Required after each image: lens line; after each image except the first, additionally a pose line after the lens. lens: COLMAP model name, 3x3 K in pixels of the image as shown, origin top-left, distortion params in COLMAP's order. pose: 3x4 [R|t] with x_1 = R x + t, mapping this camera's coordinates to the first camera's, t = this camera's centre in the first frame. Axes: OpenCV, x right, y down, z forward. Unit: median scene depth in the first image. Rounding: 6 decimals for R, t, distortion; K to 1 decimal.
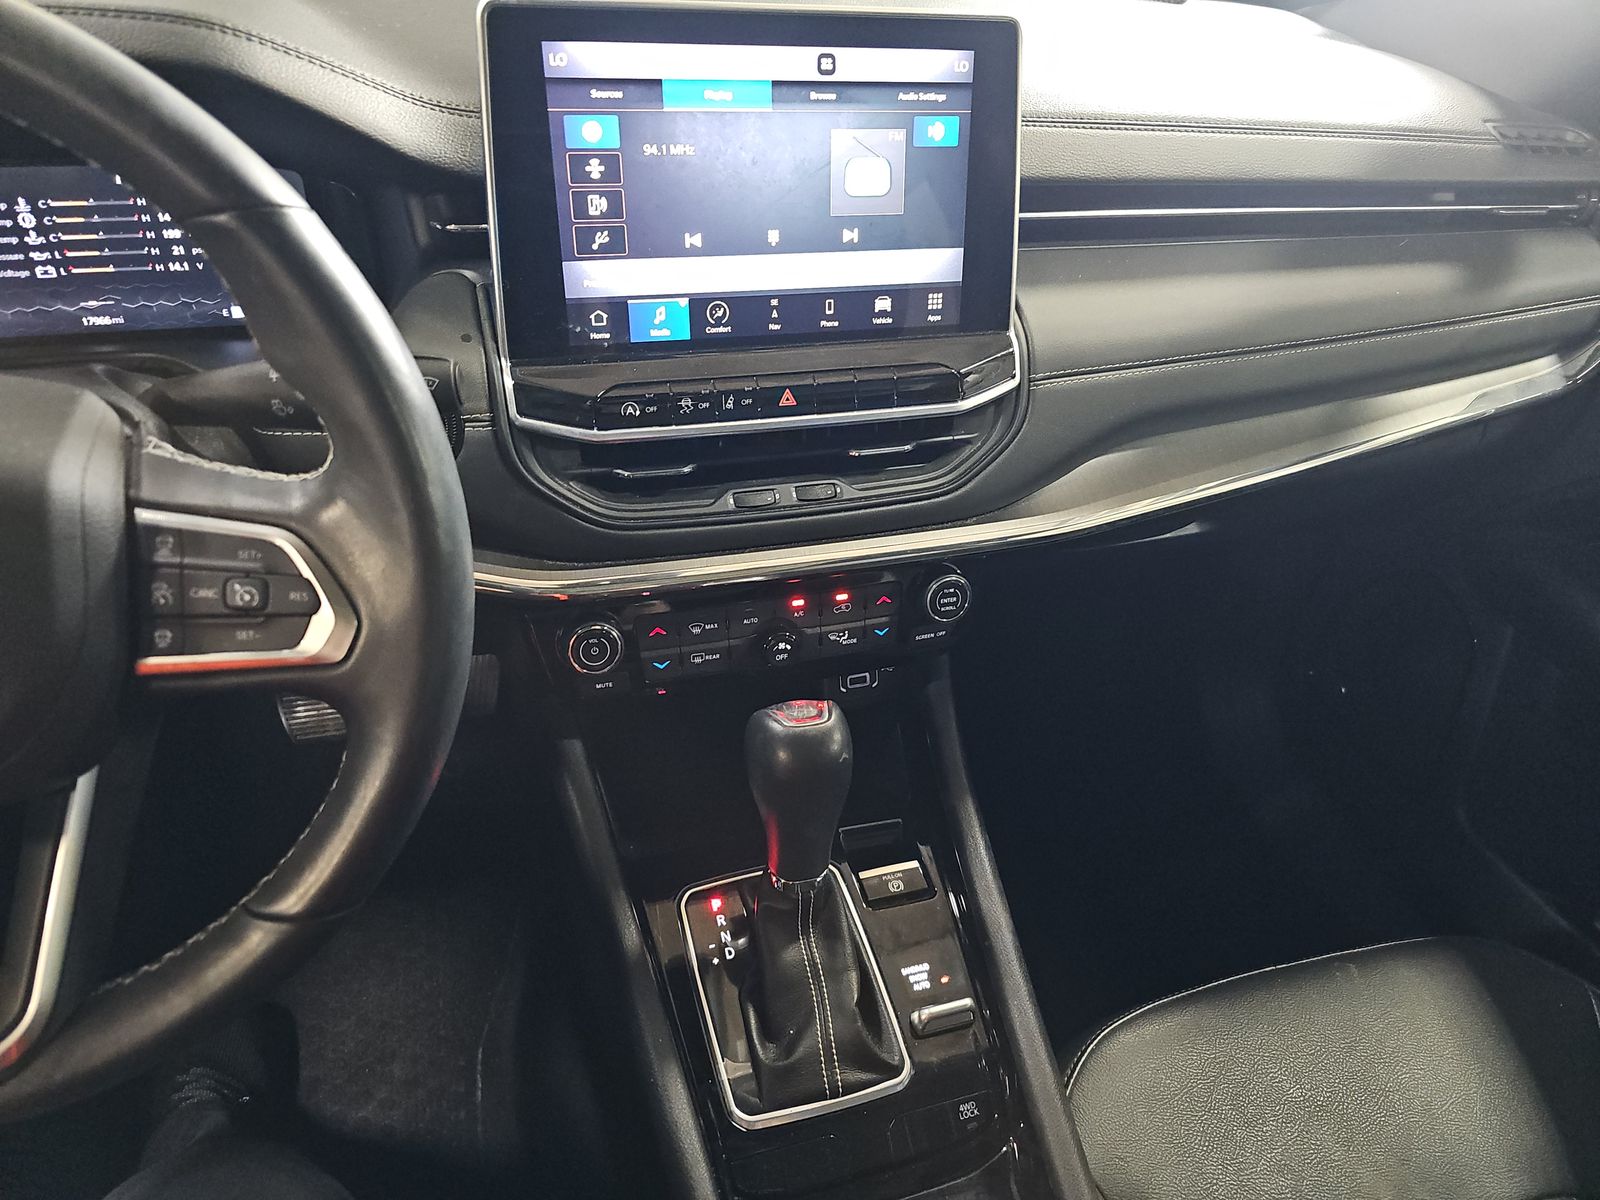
lens RADIAL K [[1051.7, 0, 800.0], [0, 1051.7, 600.0], [0, 0, 1]] dist [0.051895, -0.041498]
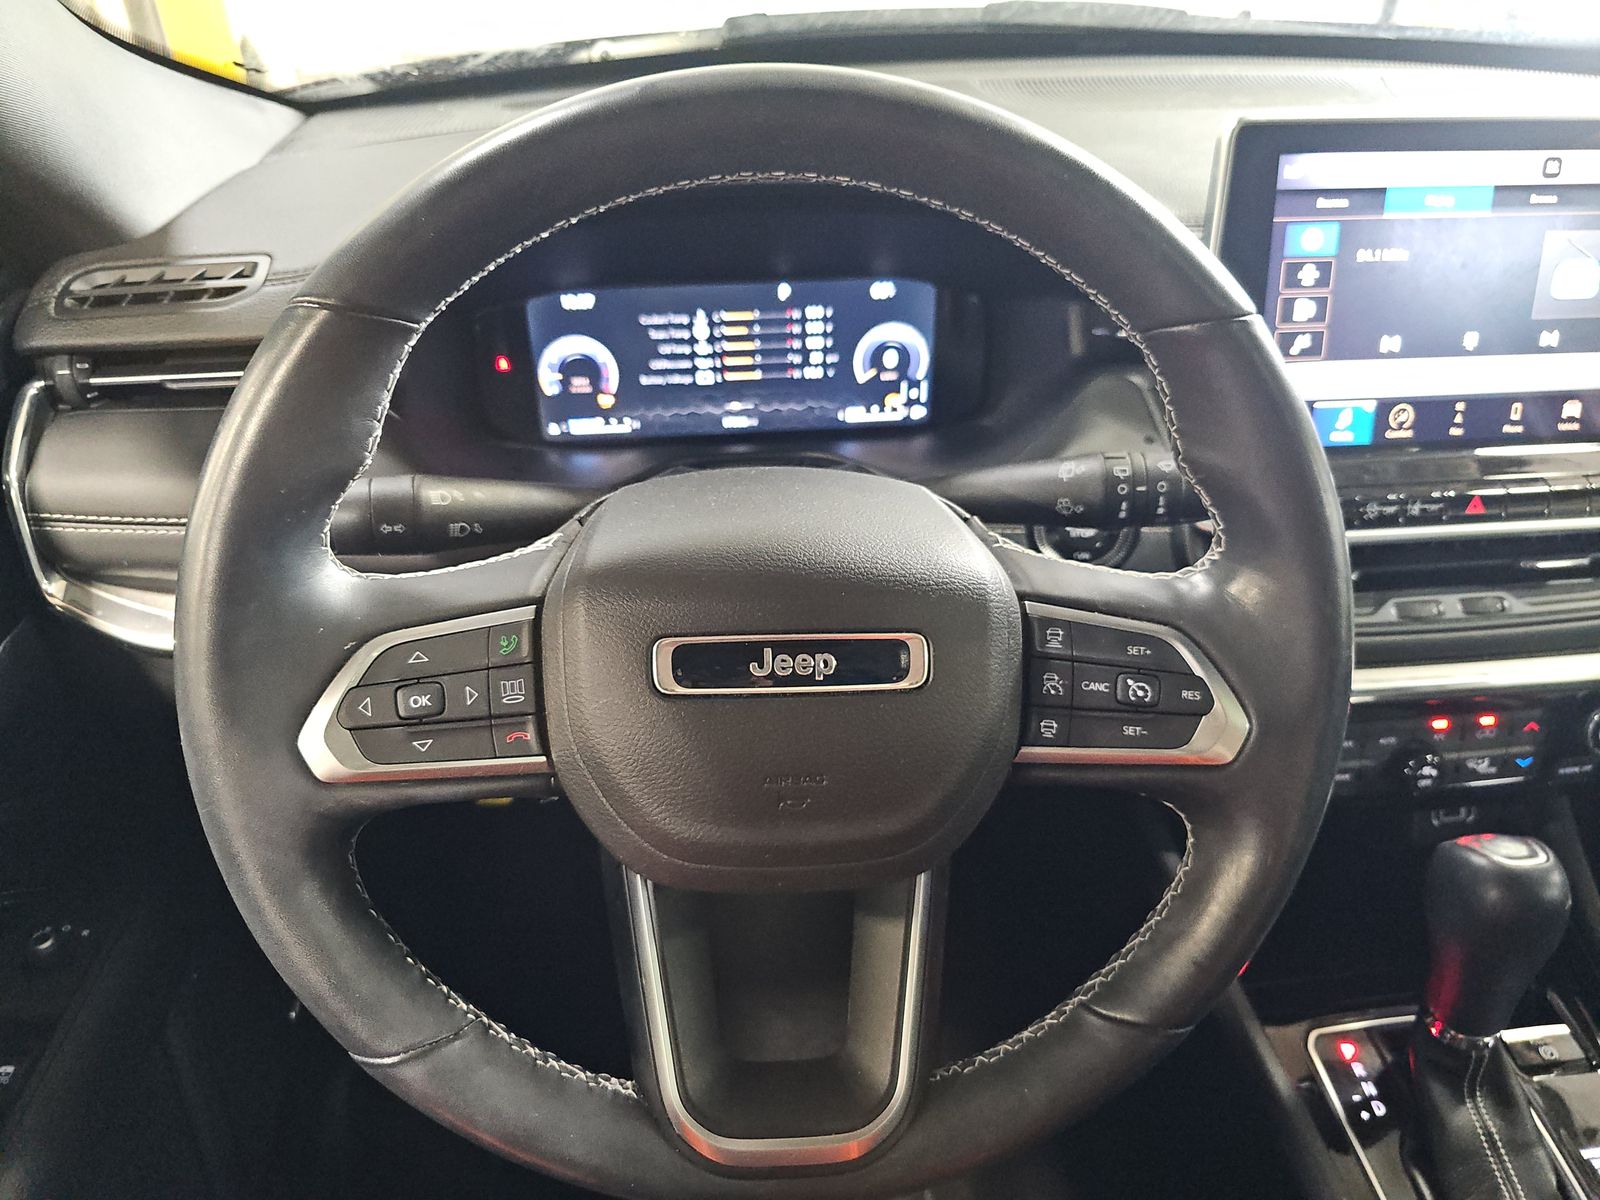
lens RADIAL K [[1077.8, 0, 800.0], [0, 1077.8, 600.0], [0, 0, 1]] dist [0.000511, -0.002450]
pose [[0.982109, 0.039865, -0.184045, -0.409992], [-0.057387, 0.994207, -0.090884, 0.013321], [0.179356, 0.099820, 0.978707, -0.037684]]
